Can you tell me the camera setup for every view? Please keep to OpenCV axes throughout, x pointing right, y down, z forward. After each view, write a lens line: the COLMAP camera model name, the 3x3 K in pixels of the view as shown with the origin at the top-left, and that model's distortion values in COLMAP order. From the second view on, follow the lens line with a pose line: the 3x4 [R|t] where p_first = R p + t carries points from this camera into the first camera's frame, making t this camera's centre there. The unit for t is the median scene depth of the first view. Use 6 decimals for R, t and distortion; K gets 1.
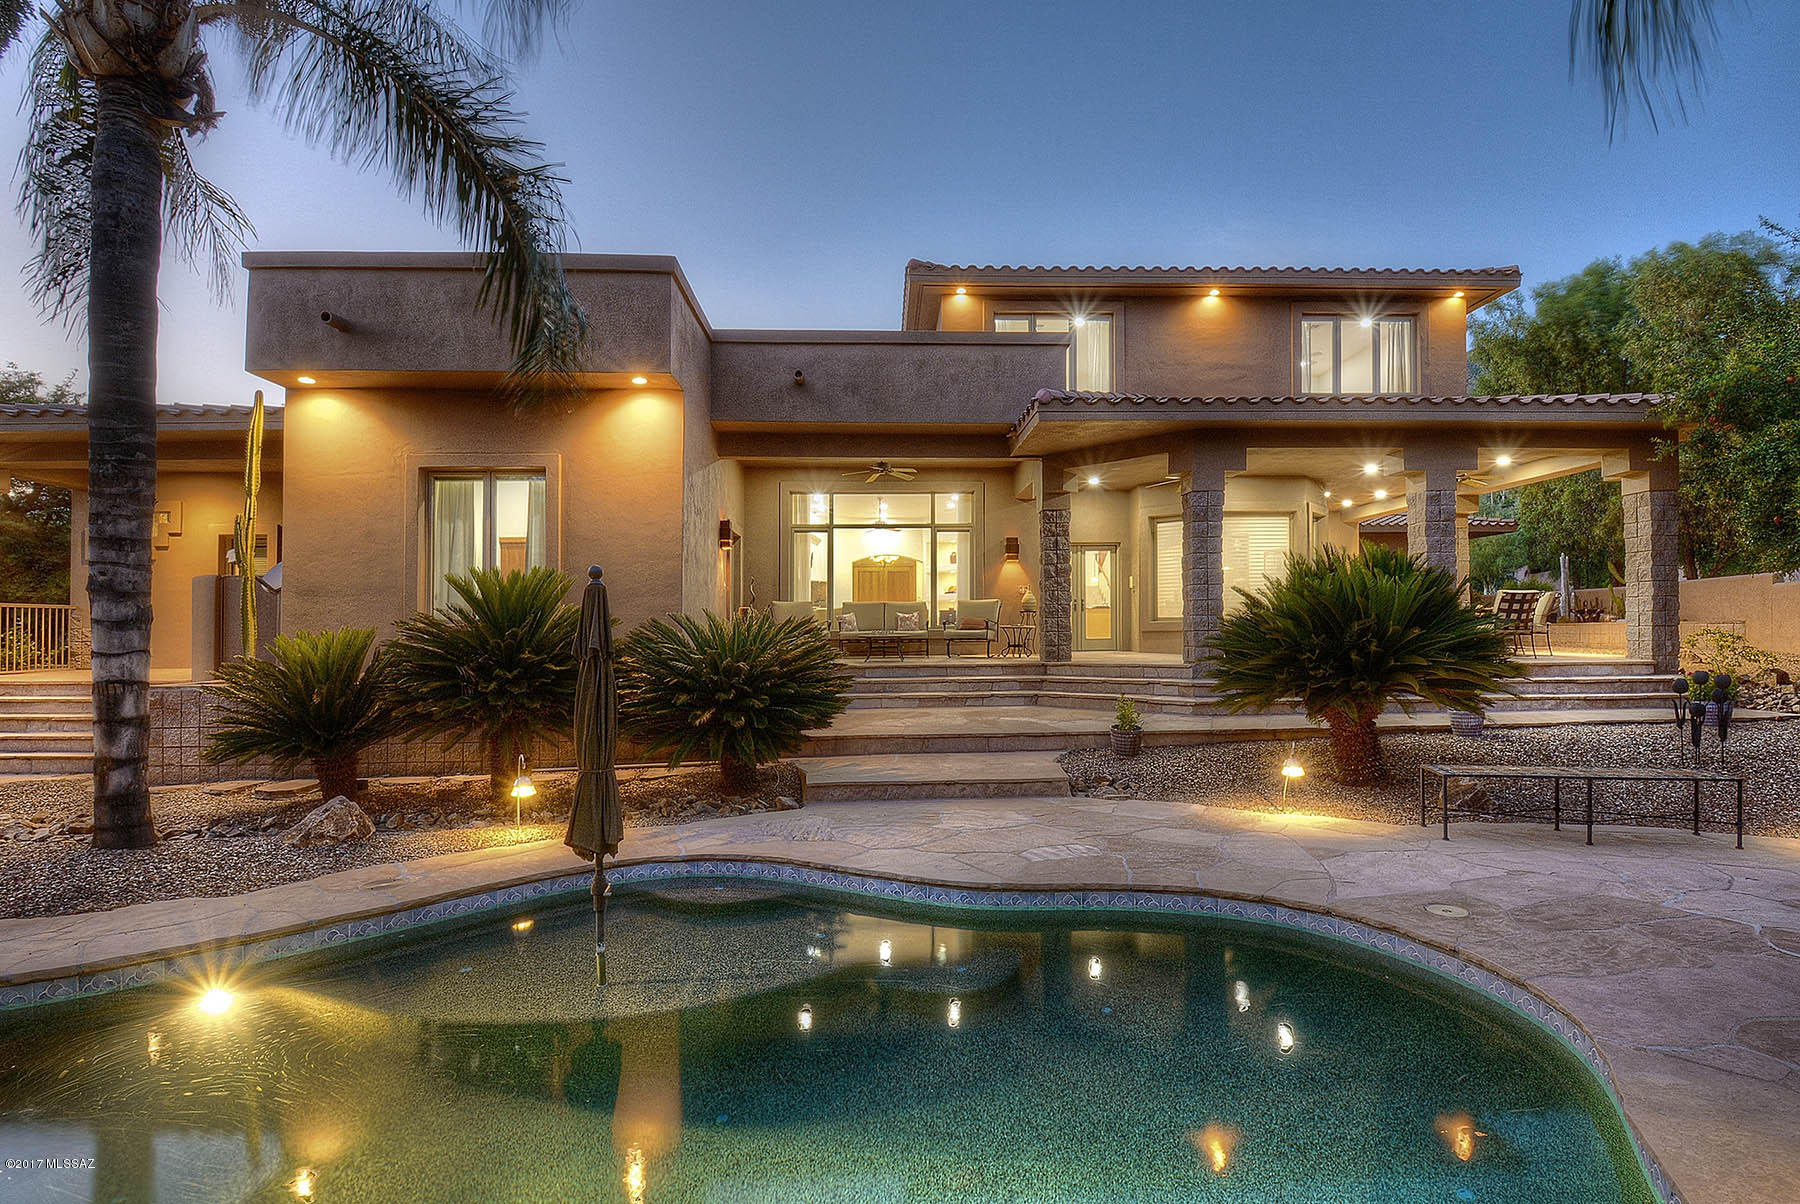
lens RADIAL K [[831.3, 0, 900.0], [0, 831.3, 602.0], [0, 0, 1]] dist [0.000840, -0.012798]
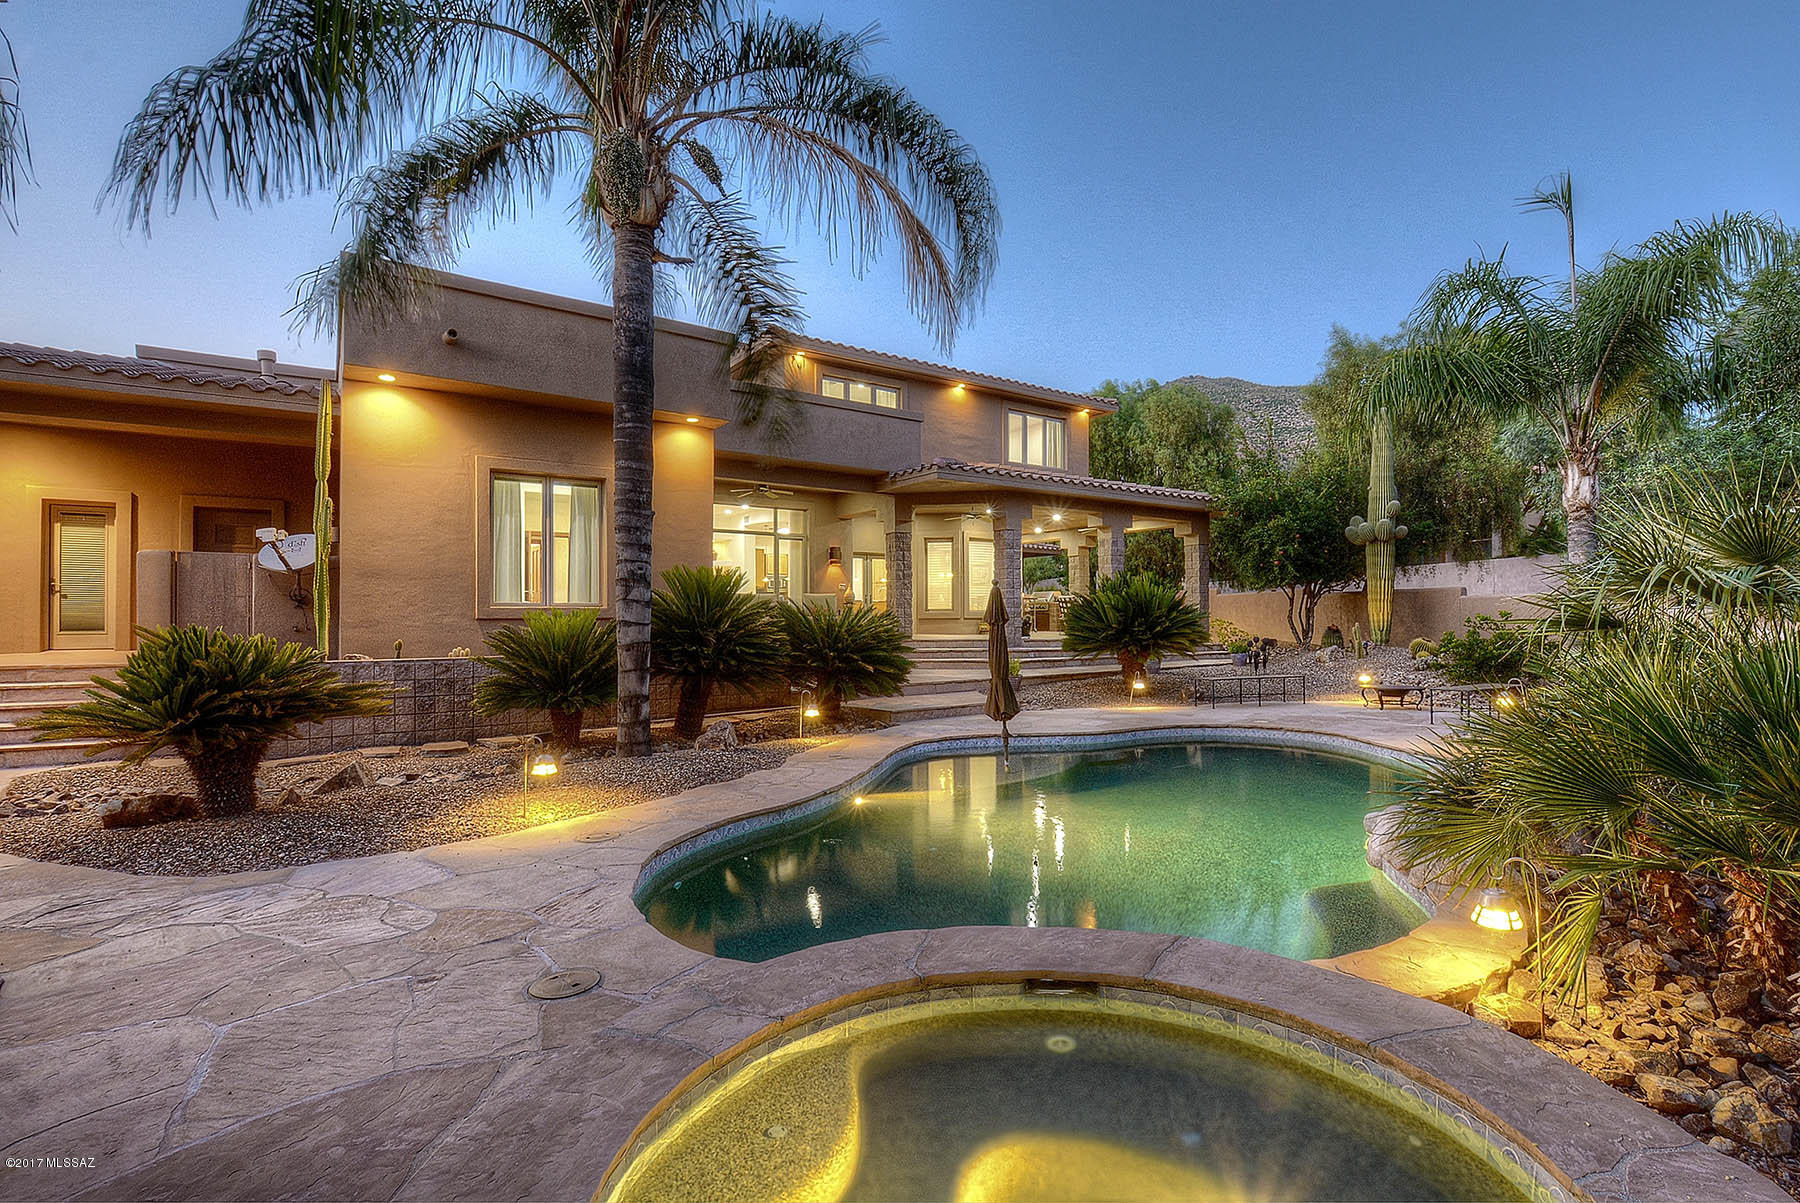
lens RADIAL K [[799.4, 0, 900.0], [0, 799.4, 601.5], [0, 0, 1]] dist [-0.001363, -0.000113]
pose [[0.857536, 0.017005, 0.514143, -0.519127], [-0.022887, 0.999725, 0.005107, 0.001304], [-0.513914, -0.016147, 0.857689, -0.184416]]
